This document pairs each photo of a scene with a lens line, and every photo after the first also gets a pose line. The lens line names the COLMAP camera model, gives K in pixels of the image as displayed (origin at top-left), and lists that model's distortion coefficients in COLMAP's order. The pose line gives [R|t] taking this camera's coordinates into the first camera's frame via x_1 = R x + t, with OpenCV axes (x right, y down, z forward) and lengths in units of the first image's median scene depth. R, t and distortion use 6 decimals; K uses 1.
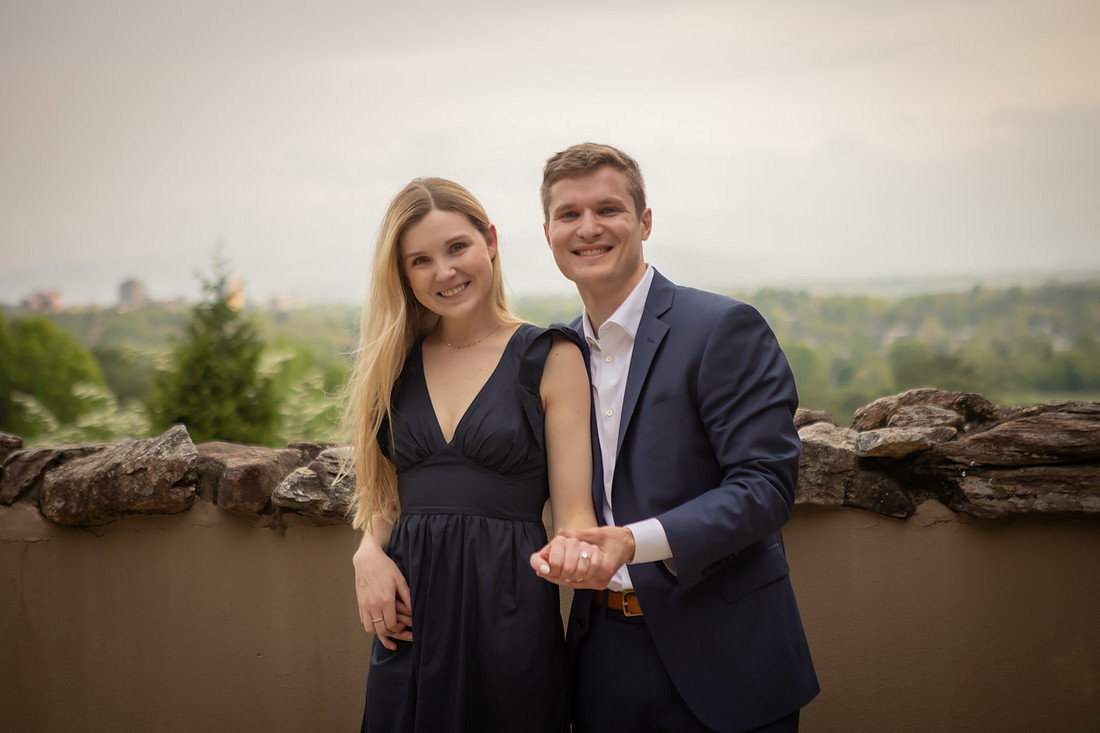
lens RADIAL K [[2107.1, 0, 550.0], [0, 2107.1, 366.5], [0, 0, 1]] dist [0.192758, 0.206529]
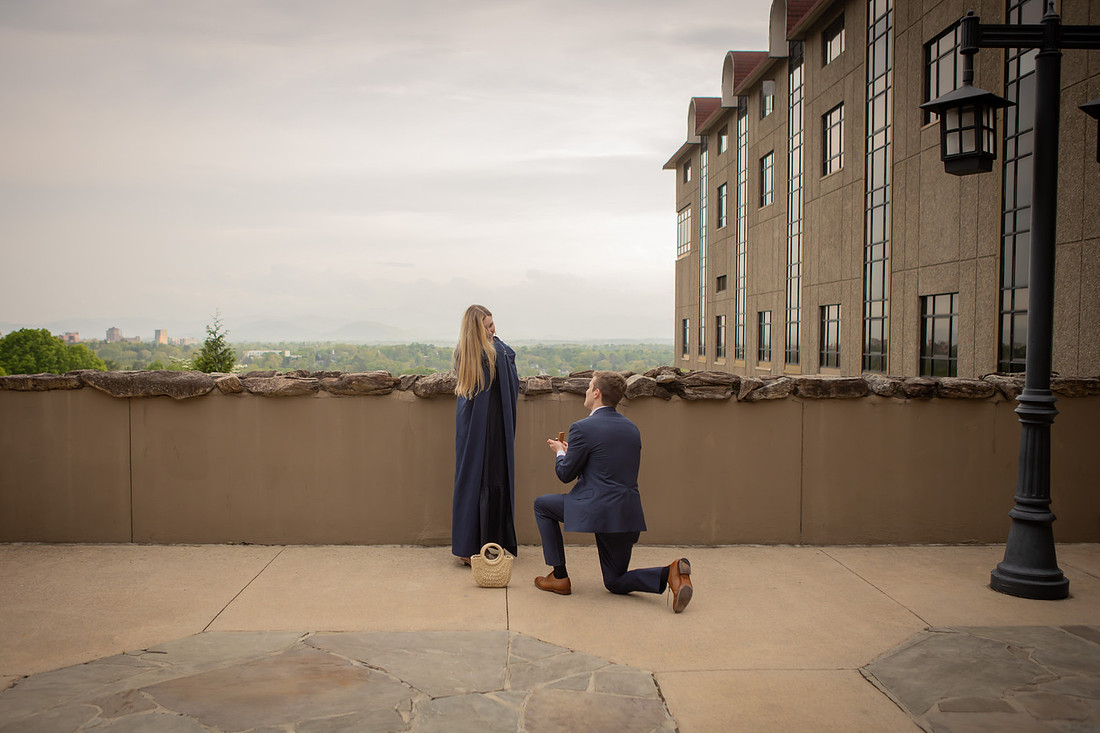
lens RADIAL K [[967.2, 0, 513.3], [0, 967.2, 389.3], [0, 0, 1]] dist [-0.099173, 0.100067]
pose [[0.978000, 0.029829, 0.206464, -0.434517], [-0.032004, 0.999462, 0.007204, 0.049866], [-0.206137, -0.013653, 0.978428, -0.563792]]
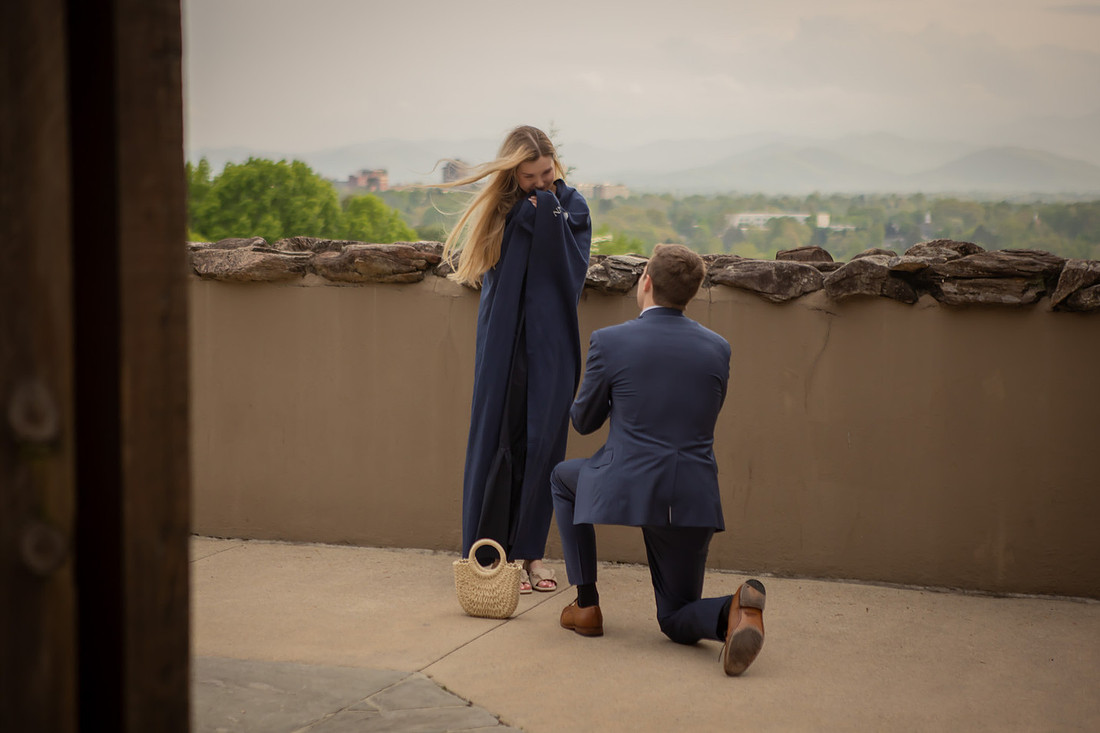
lens RADIAL K [[2204.9, 0, 550.0], [0, 2204.9, 366.5], [0, 0, 1]] dist [0.196818, 0.178710]
pose [[0.987433, 0.058168, -0.146943, 0.141810], [-0.051256, 0.997413, 0.050401, 0.044270], [0.149495, -0.042236, 0.987860, -0.997640]]
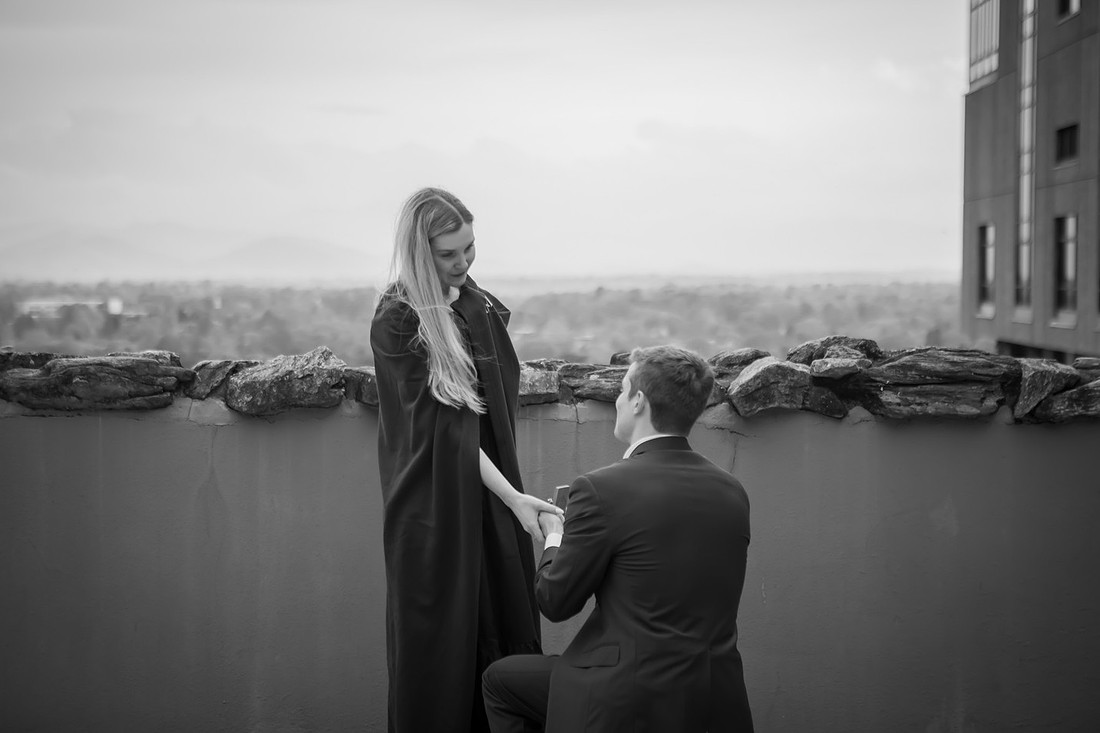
lens RADIAL K [[2107.1, 0, 550.0], [0, 2107.1, 366.5], [0, 0, 1]] dist [0.192758, 0.206529]
pose [[0.983918, 0.027089, 0.176553, -0.299364], [-0.027591, 0.999619, 0.000389, 0.039939], [-0.176475, -0.005254, 0.984291, -0.434447]]
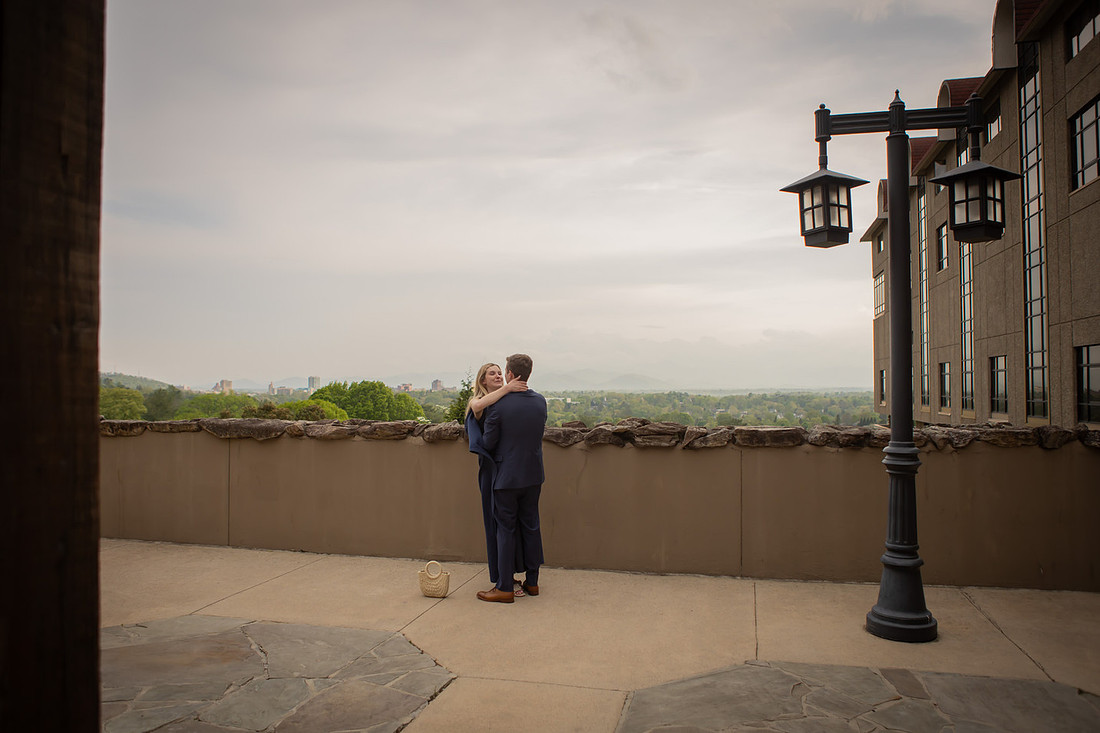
lens RADIAL K [[794.5, 0, 550.0], [0, 794.5, 366.5], [0, 0, 1]] dist [-0.112775, 0.086579]
pose [[0.997970, 0.034240, -0.053704, 0.101016], [-0.037613, 0.997297, -0.063117, 0.016426], [0.051398, 0.065008, 0.996560, -0.616353]]
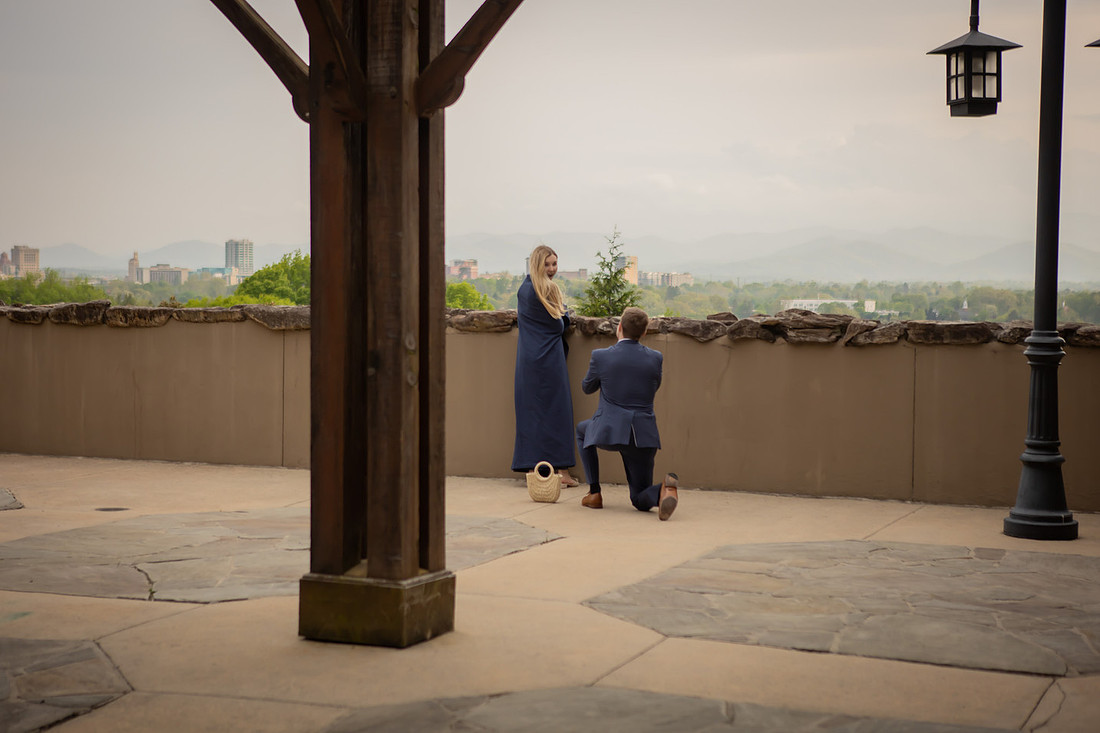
lens RADIAL K [[2007.5, 0, 525.5], [0, 2007.5, 380.1], [0, 0, 1]] dist [0.086054, 0.093367]
pose [[0.978782, 0.057525, -0.196663, 0.424700], [-0.053838, 0.998260, 0.024048, 0.075847], [0.197704, -0.012950, 0.980176, -2.354048]]
